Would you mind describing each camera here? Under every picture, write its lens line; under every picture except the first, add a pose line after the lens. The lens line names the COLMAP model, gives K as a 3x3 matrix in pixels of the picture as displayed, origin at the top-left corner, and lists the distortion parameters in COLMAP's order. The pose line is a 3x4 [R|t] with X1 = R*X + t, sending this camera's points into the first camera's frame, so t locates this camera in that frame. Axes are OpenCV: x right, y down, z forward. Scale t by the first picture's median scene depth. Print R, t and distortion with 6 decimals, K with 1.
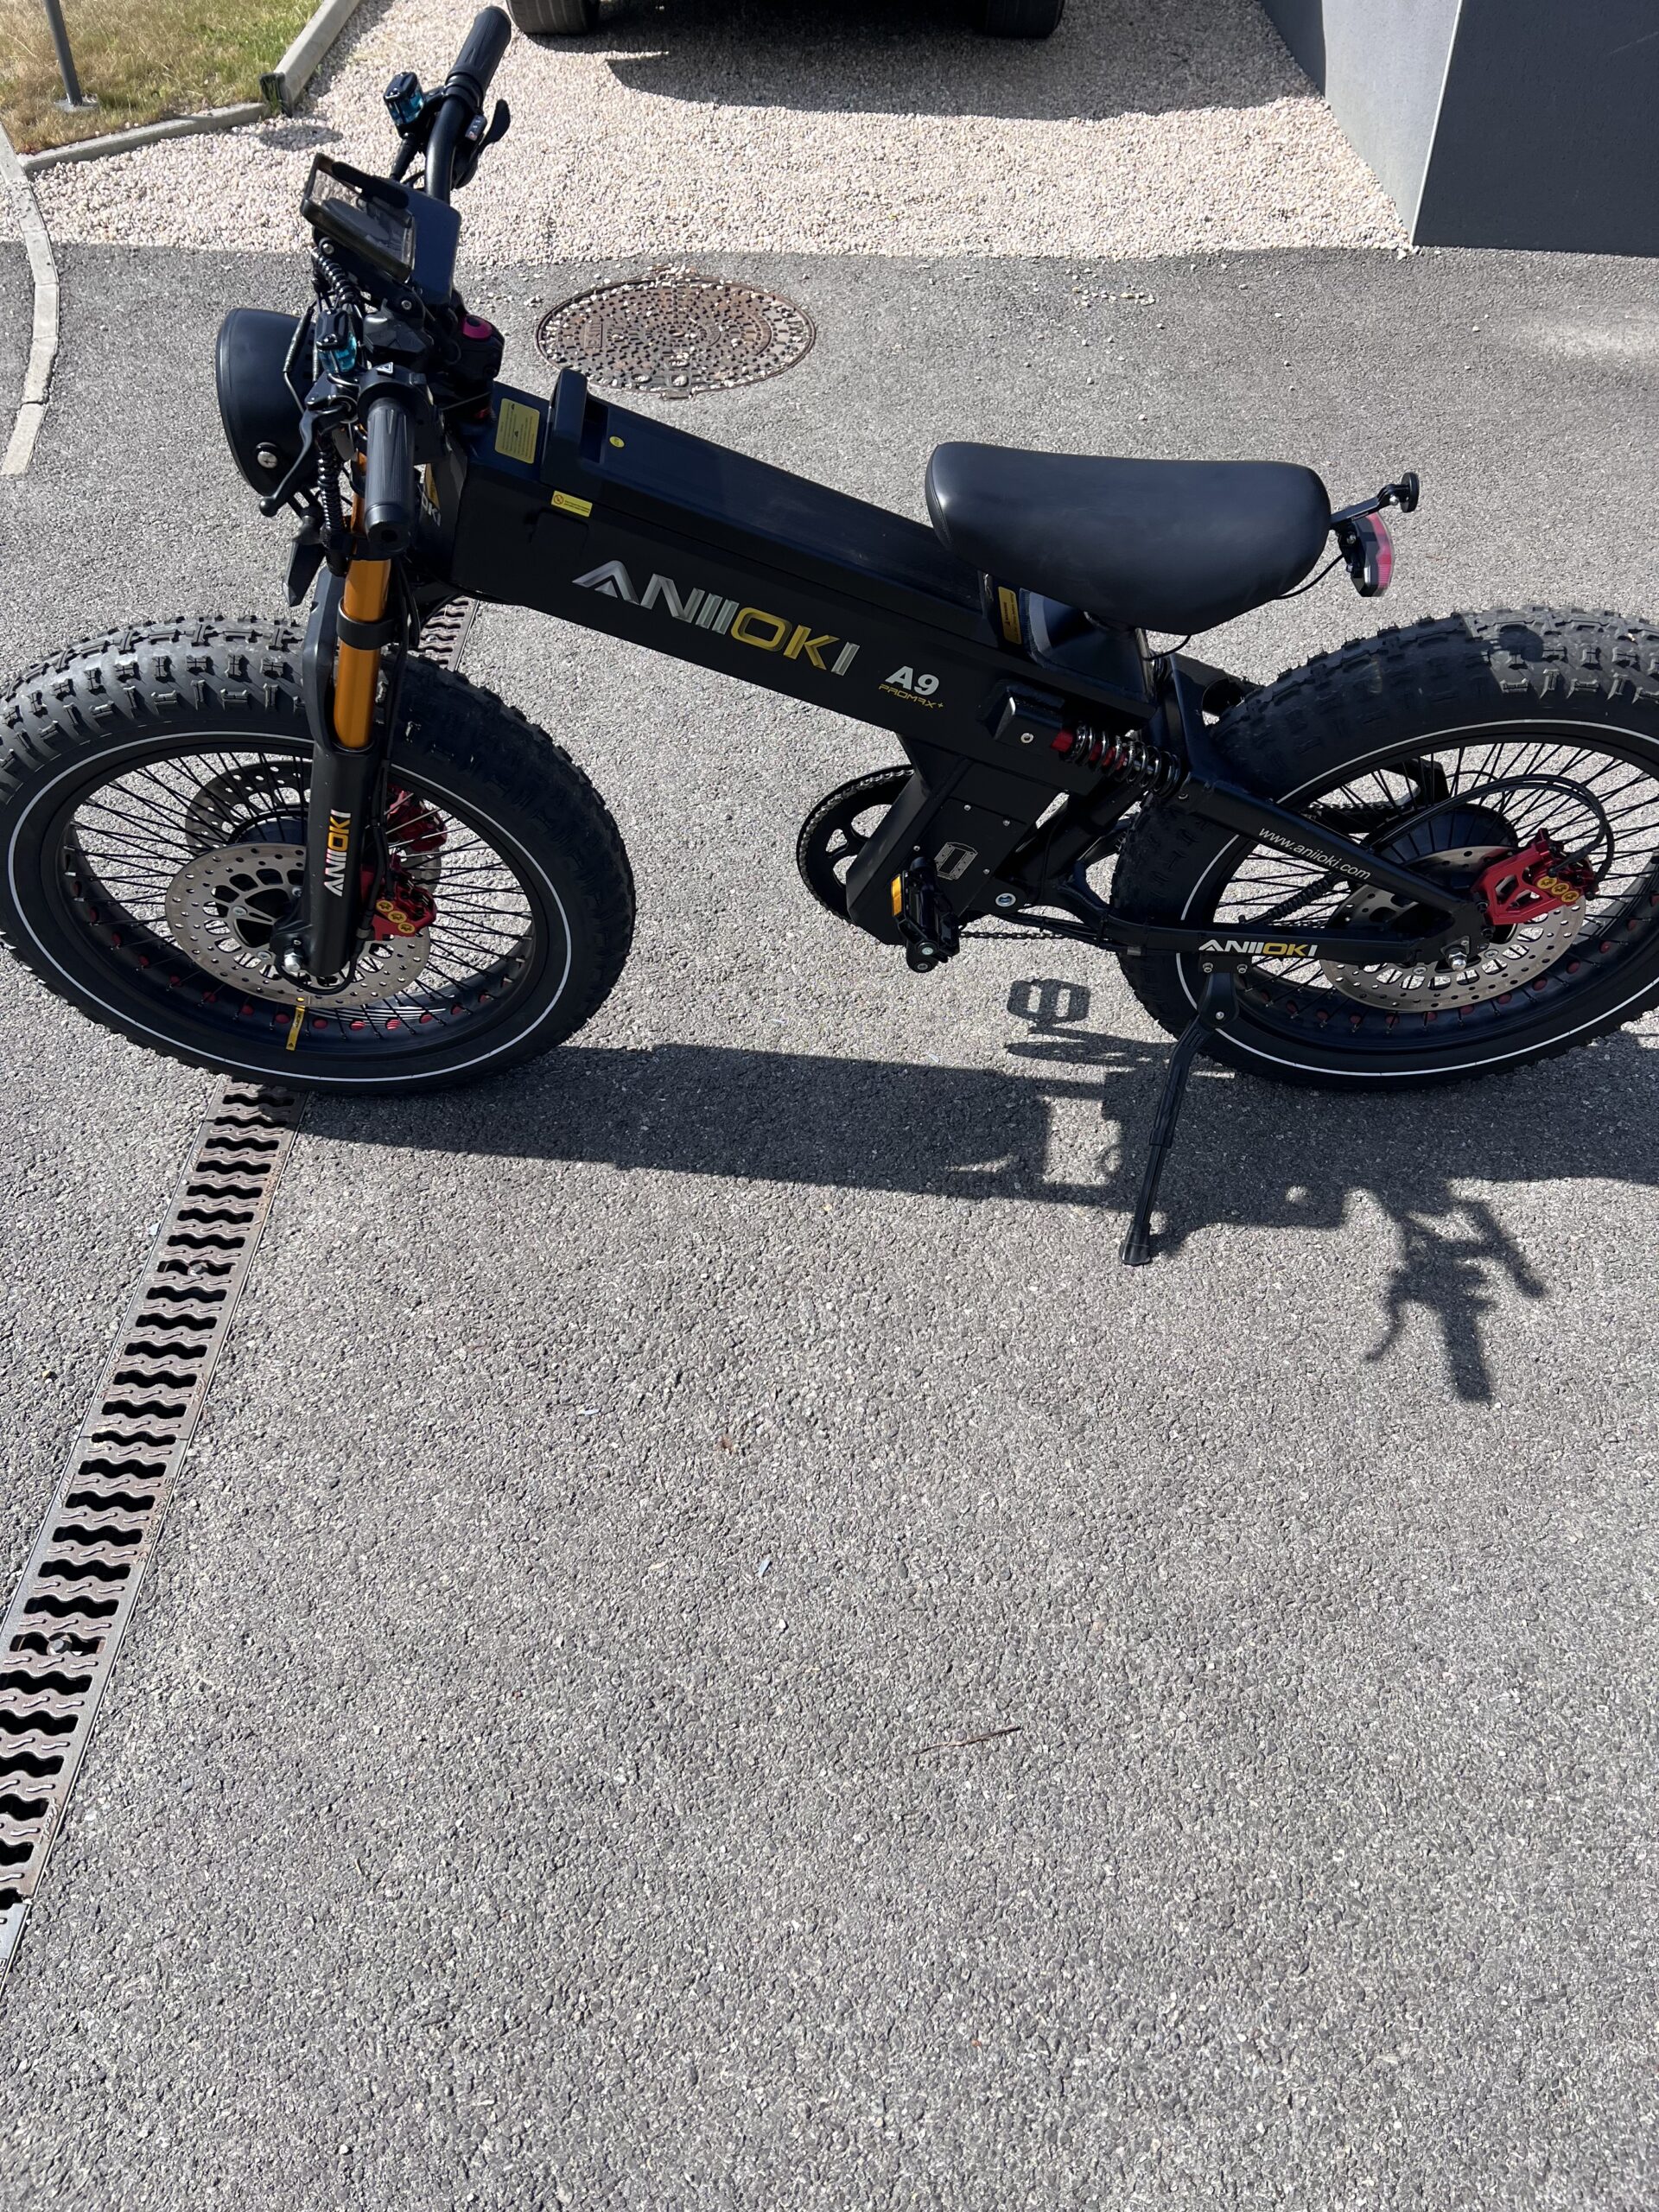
lens RADIAL K [[1647.6, 0, 844.3], [0, 1647.6, 1129.1], [0, 0, 1]] dist [0.037801, -0.041784]
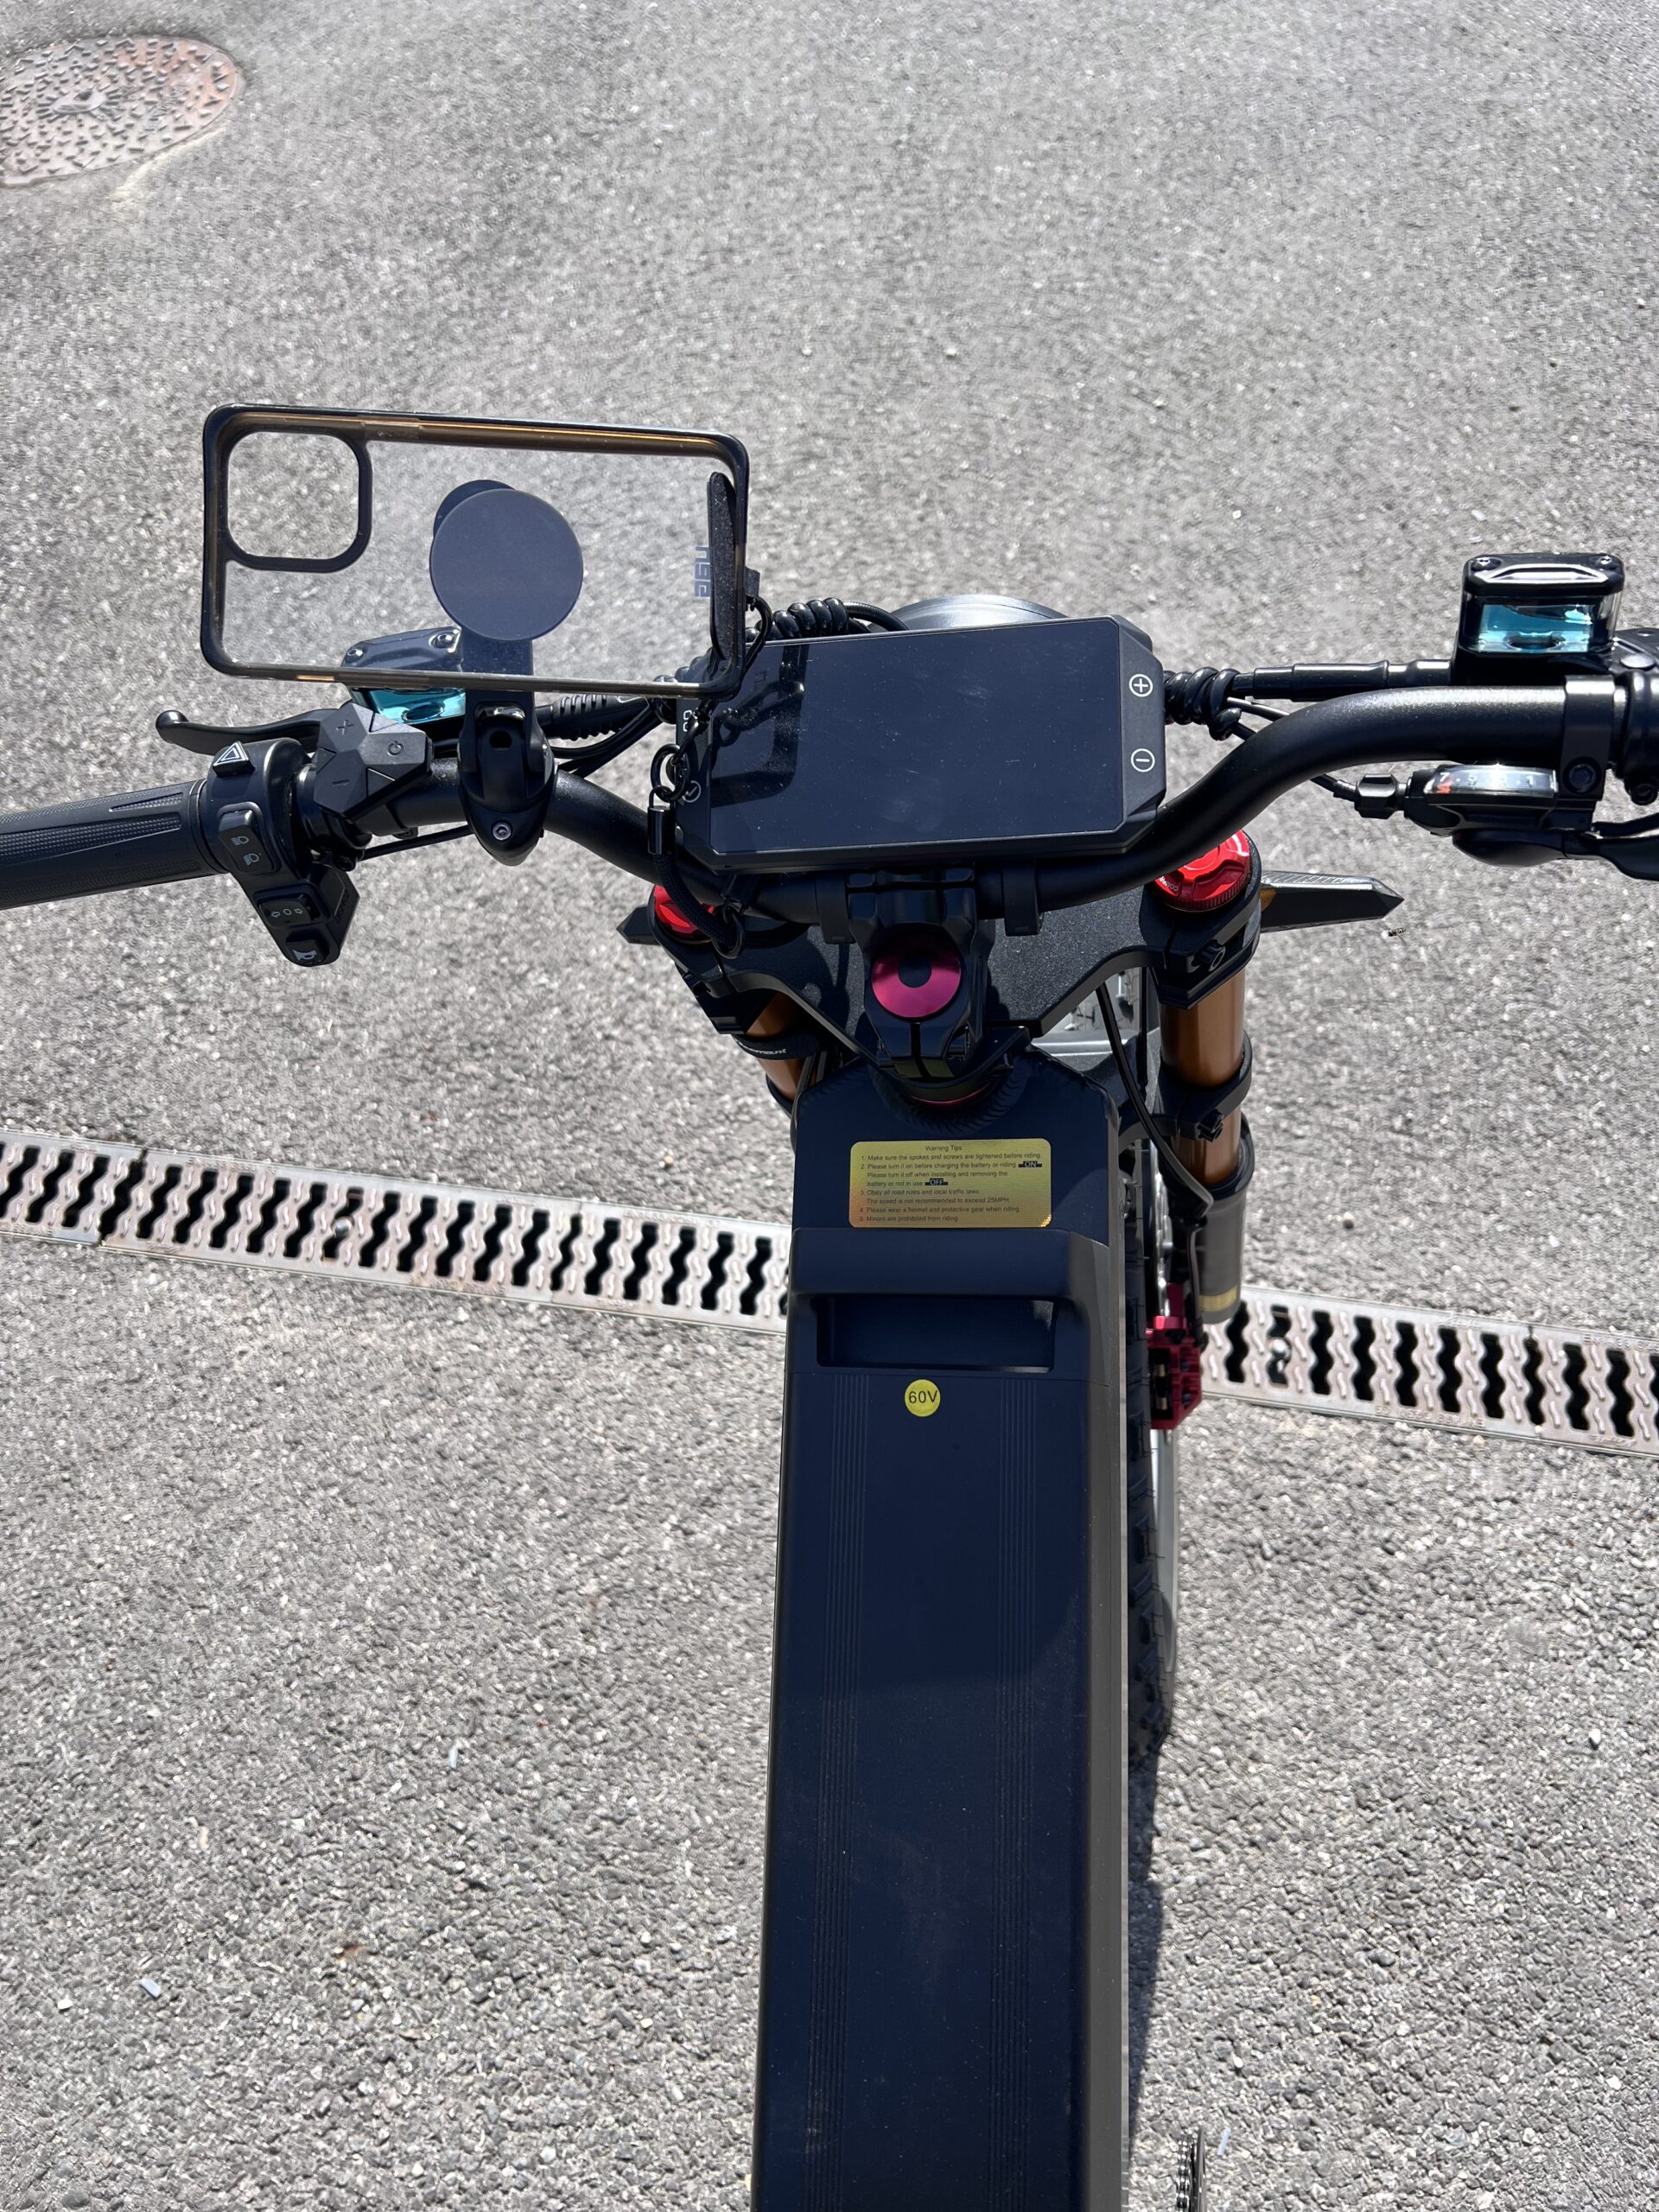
lens RADIAL K [[1685.3, 0, 820.1], [0, 1685.3, 1096.7], [0, 0, 1]] dist [0.053730, -0.071686]
pose [[-0.134130, 0.794649, -0.592066, 0.050584], [-0.713081, 0.337486, 0.614507, -0.609236], [0.688131, 0.504615, 0.521383, 0.648260]]
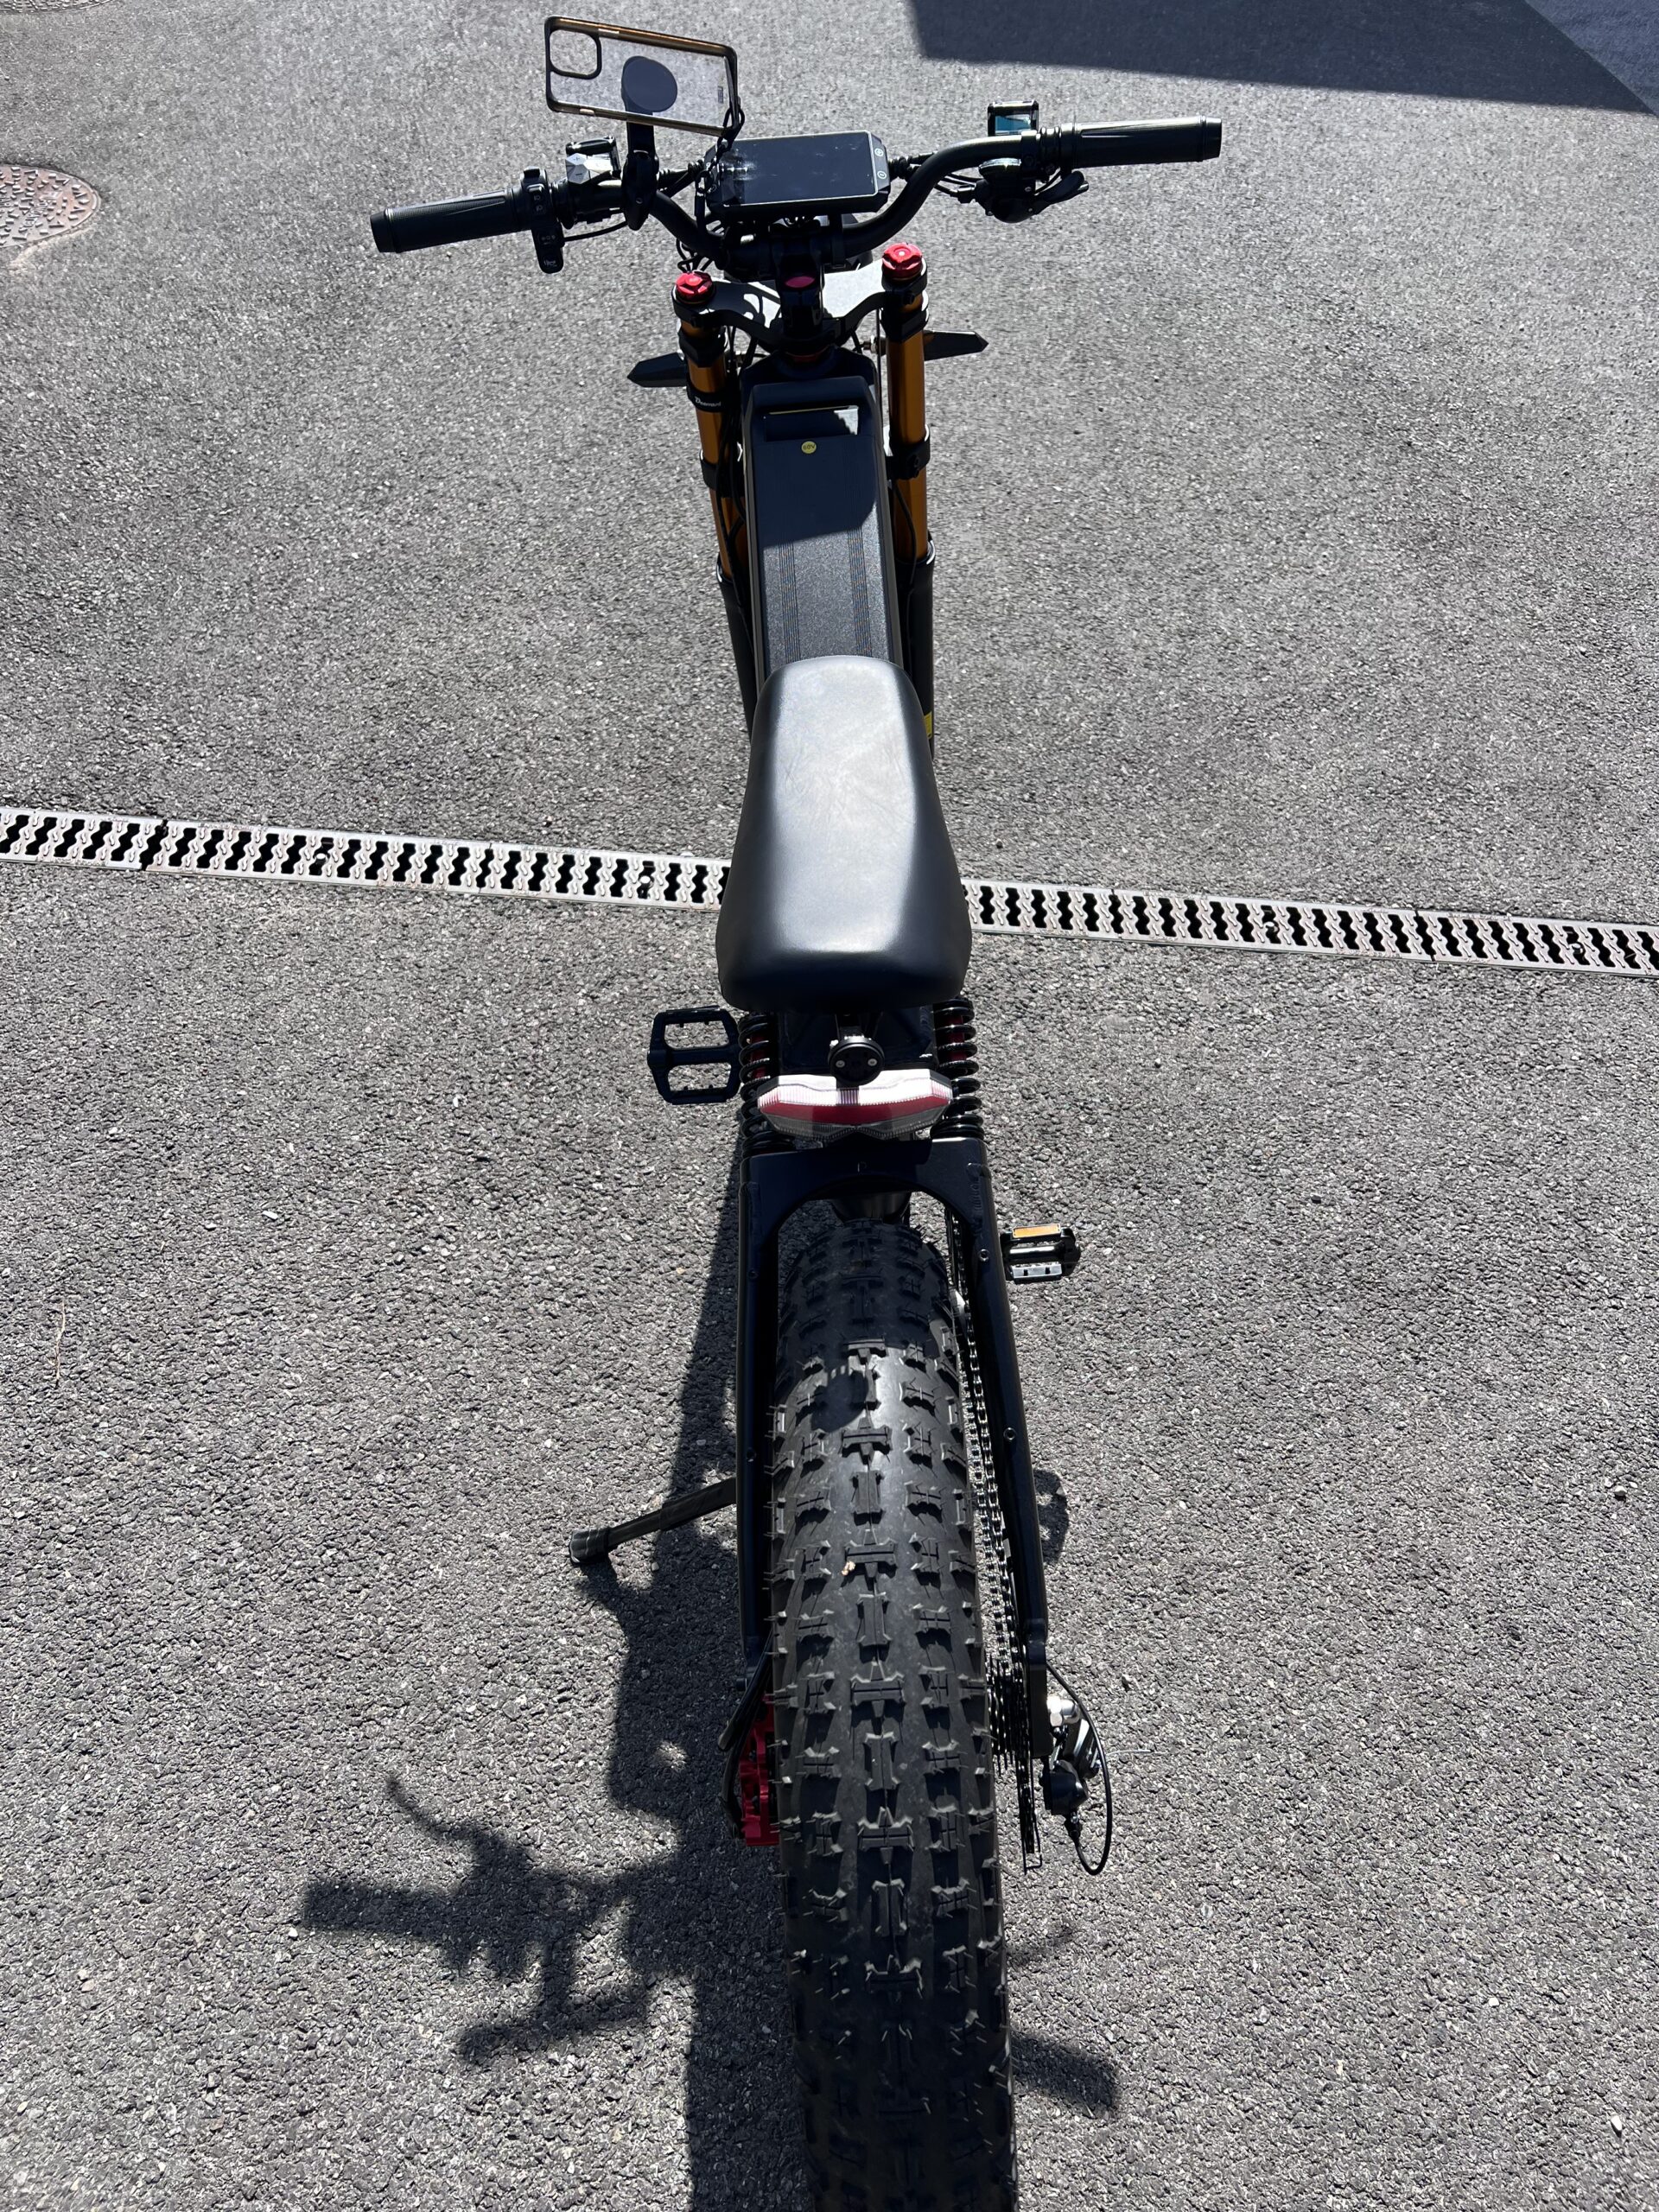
lens RADIAL K [[1666.9, 0, 822.7], [0, 1666.9, 1097.6], [0, 0, 1]] dist [0.048232, -0.061224]
pose [[0.021449, 0.714006, -0.699811, 0.771573], [-0.790488, 0.440665, 0.425375, -0.612509], [0.612102, 0.544068, 0.573865, 0.564377]]
